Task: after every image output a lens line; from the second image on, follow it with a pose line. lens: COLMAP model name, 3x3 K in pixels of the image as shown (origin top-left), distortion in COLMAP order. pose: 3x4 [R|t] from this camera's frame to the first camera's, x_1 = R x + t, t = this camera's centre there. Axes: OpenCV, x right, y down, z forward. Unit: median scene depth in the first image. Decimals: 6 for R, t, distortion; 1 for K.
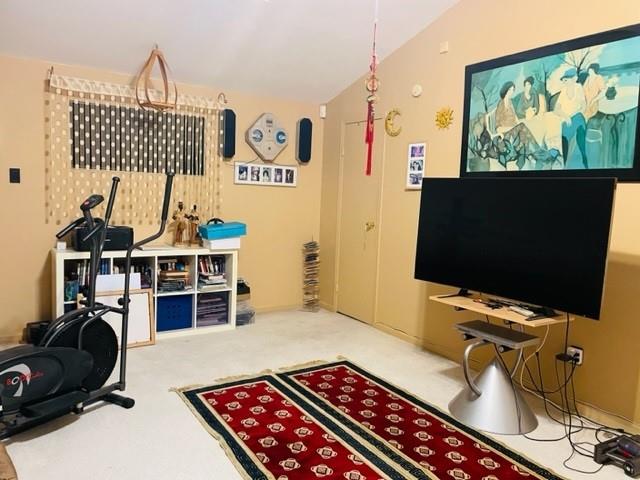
lens RADIAL K [[482.8, 0, 320.2], [0, 482.8, 236.4], [0, 0, 1]] dist [0.091361, -0.128413]
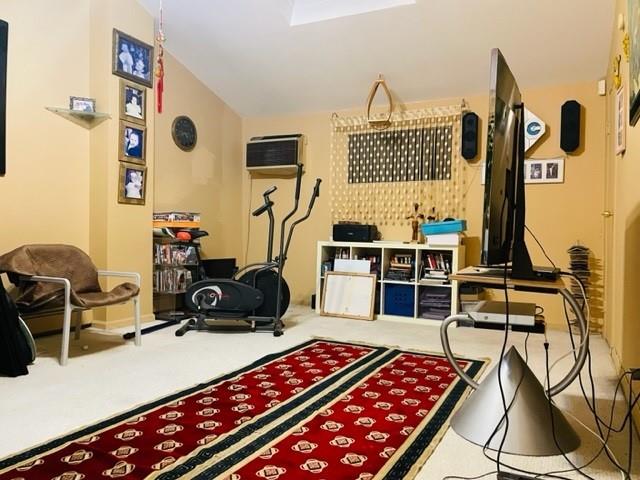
lens RADIAL K [[482.8, 0, 320.2], [0, 482.8, 236.4], [0, 0, 1]] dist [0.091361, -0.128413]
pose [[0.509260, -0.030110, -0.860086, 0.566173], [-0.078153, 0.993640, -0.081060, 0.113706], [0.857057, 0.108499, 0.503668, 0.260442]]
